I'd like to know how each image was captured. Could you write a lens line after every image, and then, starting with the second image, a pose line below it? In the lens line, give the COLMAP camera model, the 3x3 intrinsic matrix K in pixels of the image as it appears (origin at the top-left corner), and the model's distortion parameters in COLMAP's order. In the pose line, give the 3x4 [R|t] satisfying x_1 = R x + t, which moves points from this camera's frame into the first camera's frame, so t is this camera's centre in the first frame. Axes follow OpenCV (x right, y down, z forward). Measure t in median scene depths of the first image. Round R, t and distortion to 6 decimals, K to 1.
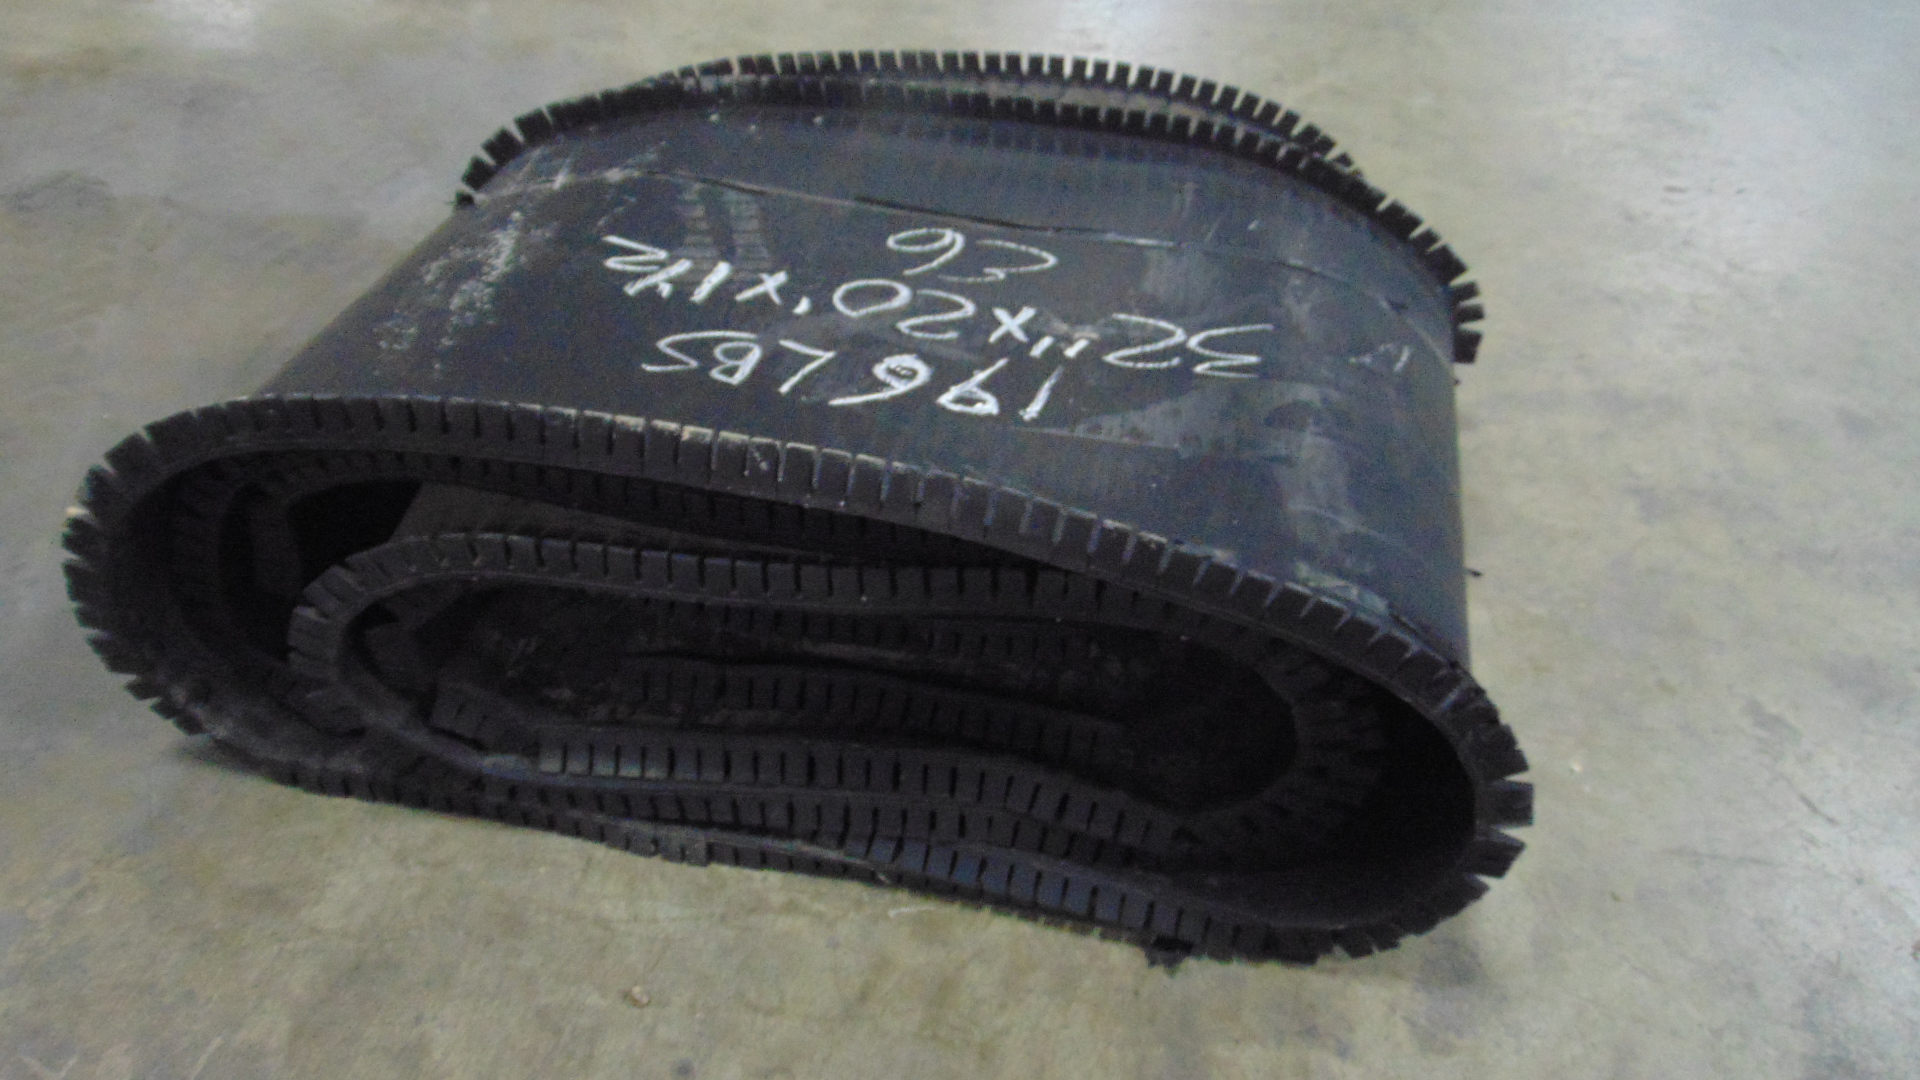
lens RADIAL K [[1441.0, 0, 960.0], [0, 1441.0, 540.0], [0, 0, 1]] dist [-0.060526, 0.123852]
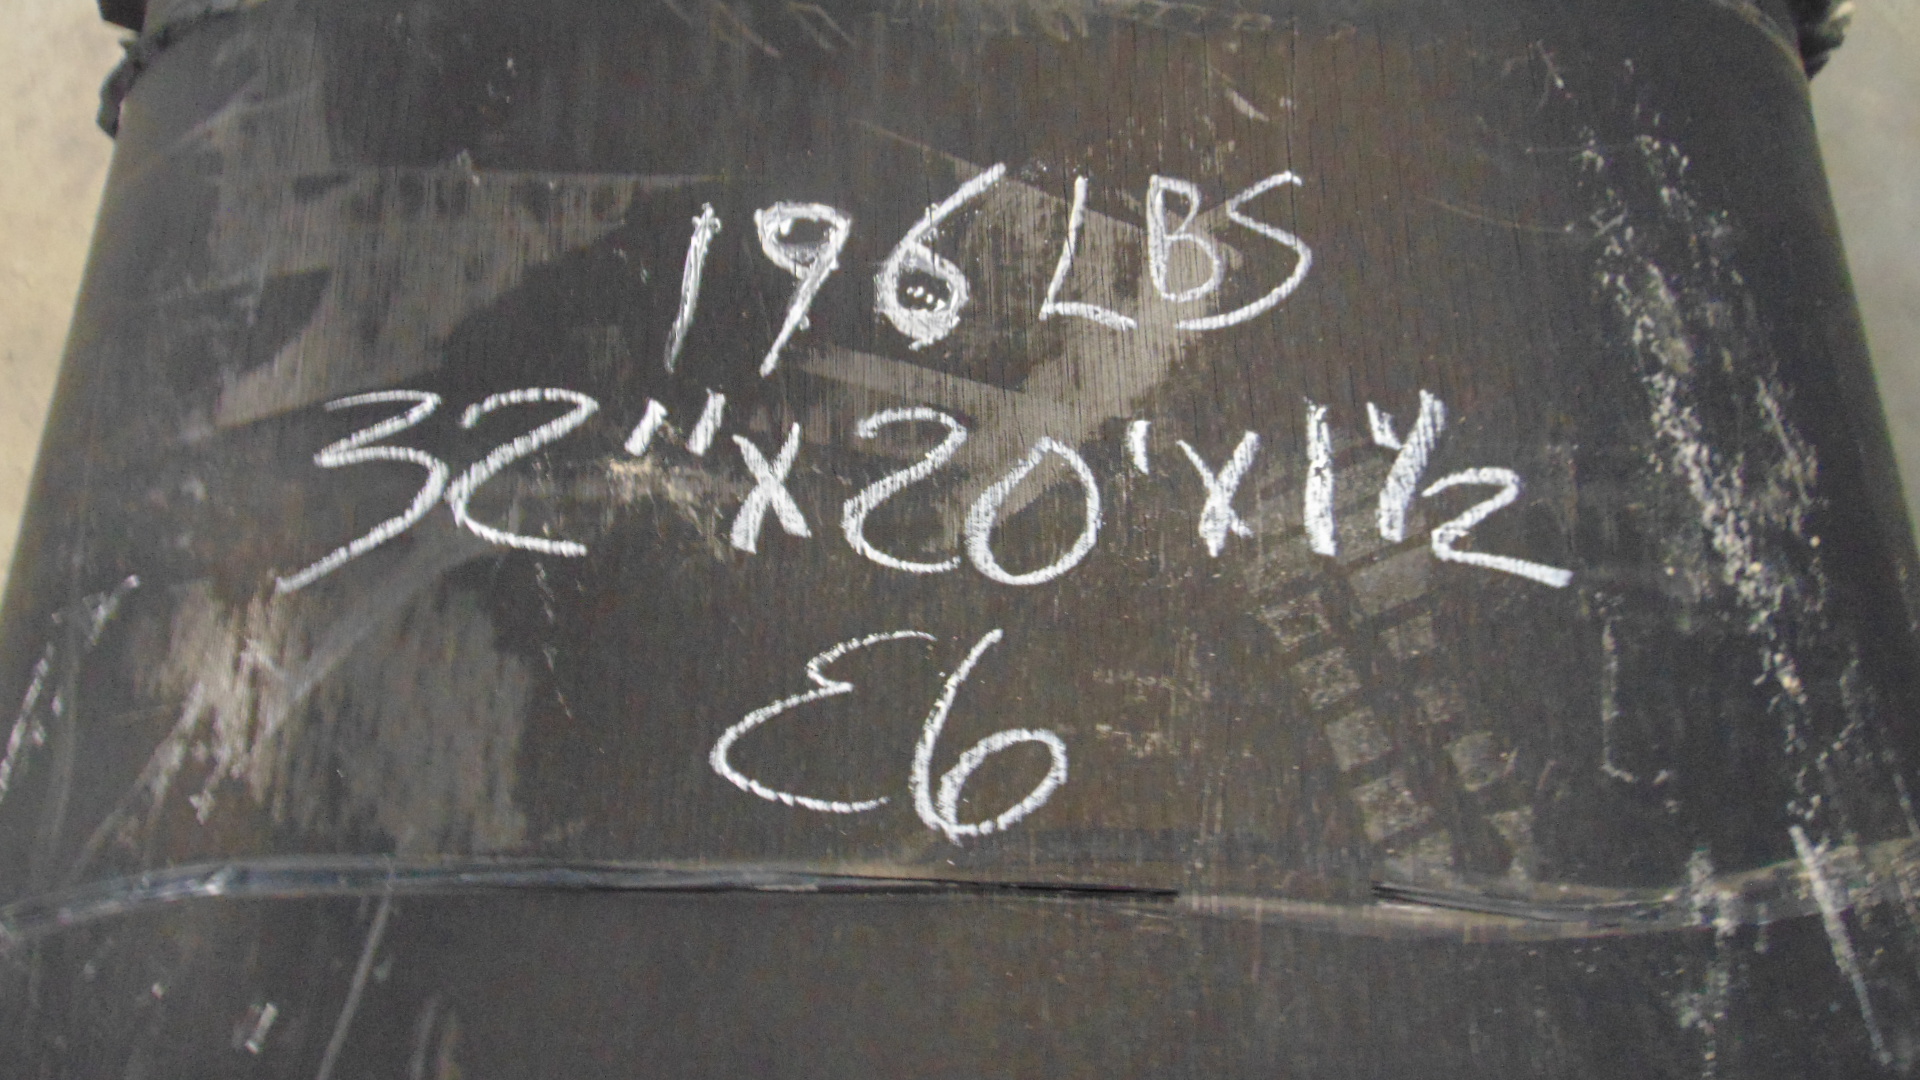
lens RADIAL K [[1441.0, 0, 960.0], [0, 1441.0, 540.0], [0, 0, 1]] dist [-0.060526, 0.123852]
pose [[-0.974833, 0.149321, -0.165542, 0.060563], [-0.207075, -0.331390, 0.920489, -0.701227], [0.082590, 0.931603, 0.353971, 0.850670]]
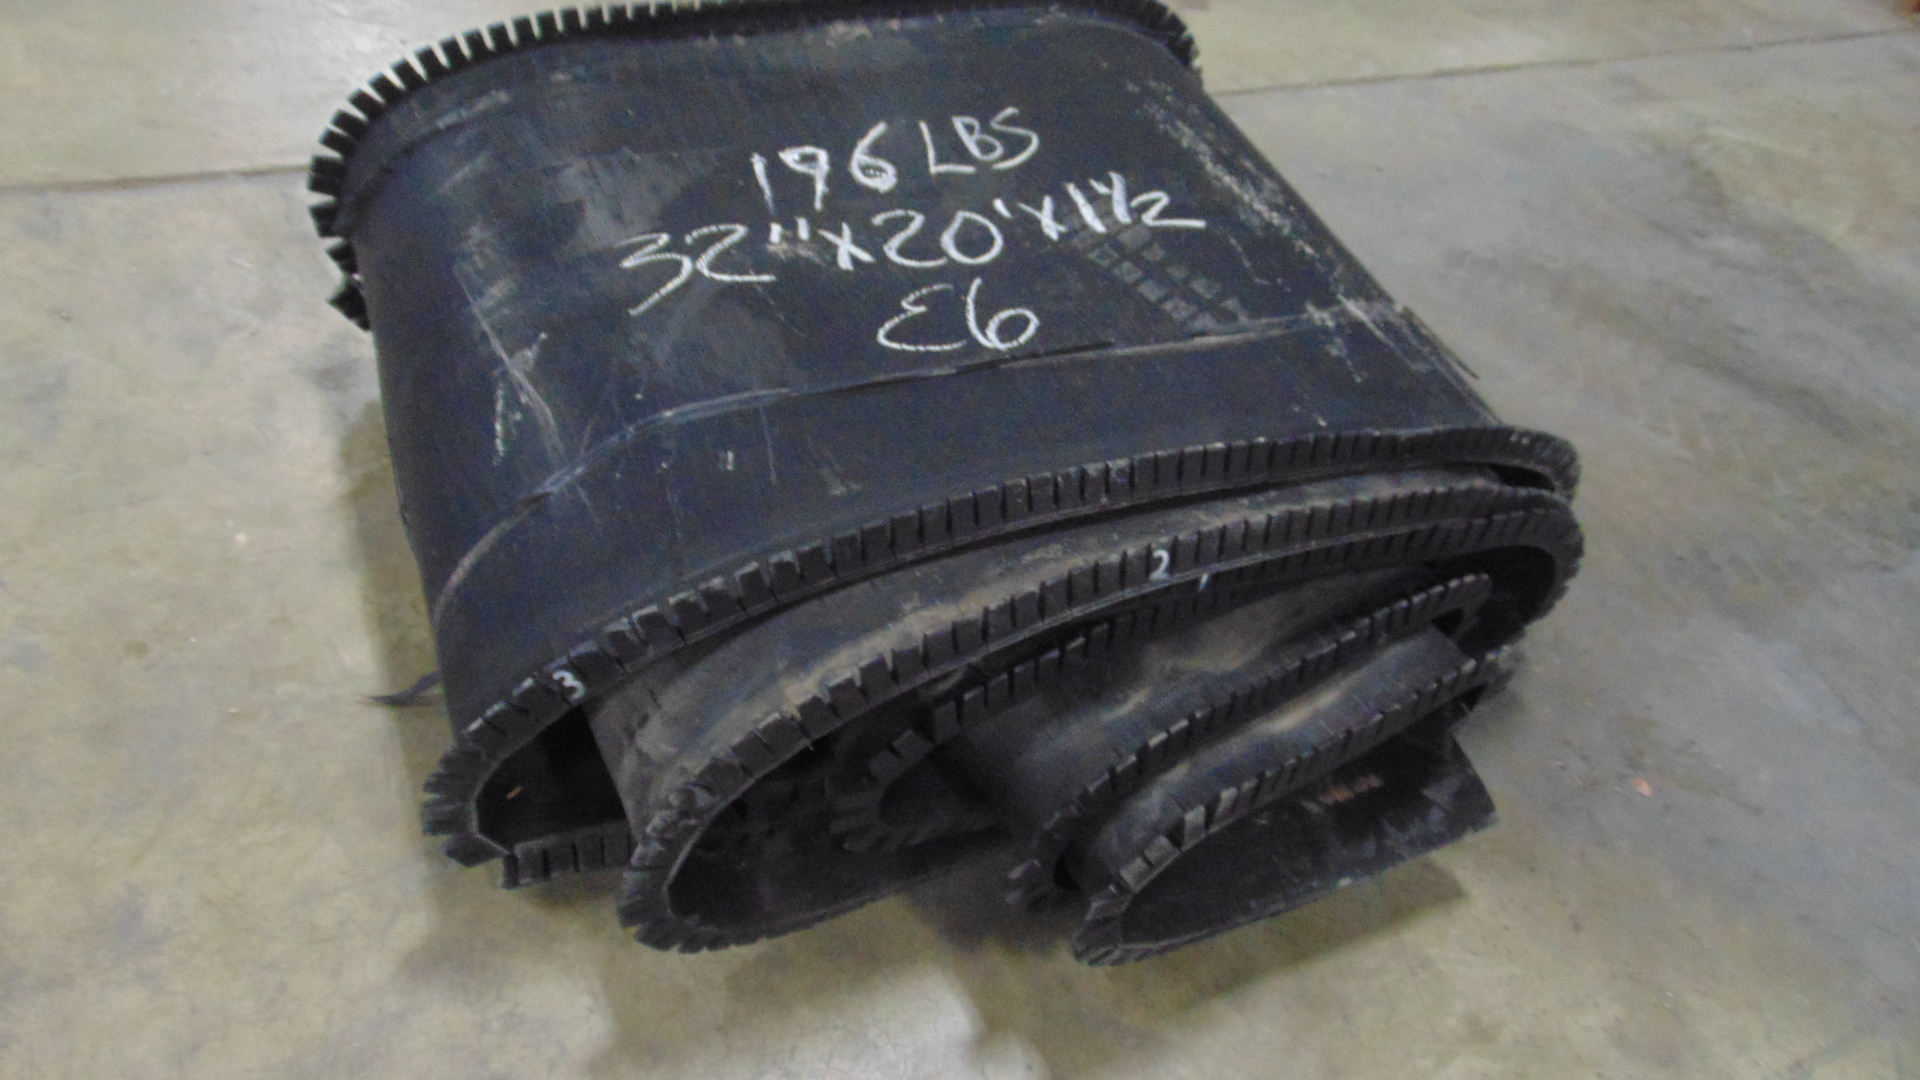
lens RADIAL K [[1441.0, 0, 960.0], [0, 1441.0, 540.0], [0, 0, 1]] dist [-0.060526, 0.123852]
pose [[-0.780614, 0.301525, -0.547470, 0.648980], [-0.542169, 0.109118, 0.833154, -1.109986], [0.310956, 0.947194, 0.078299, 1.183157]]
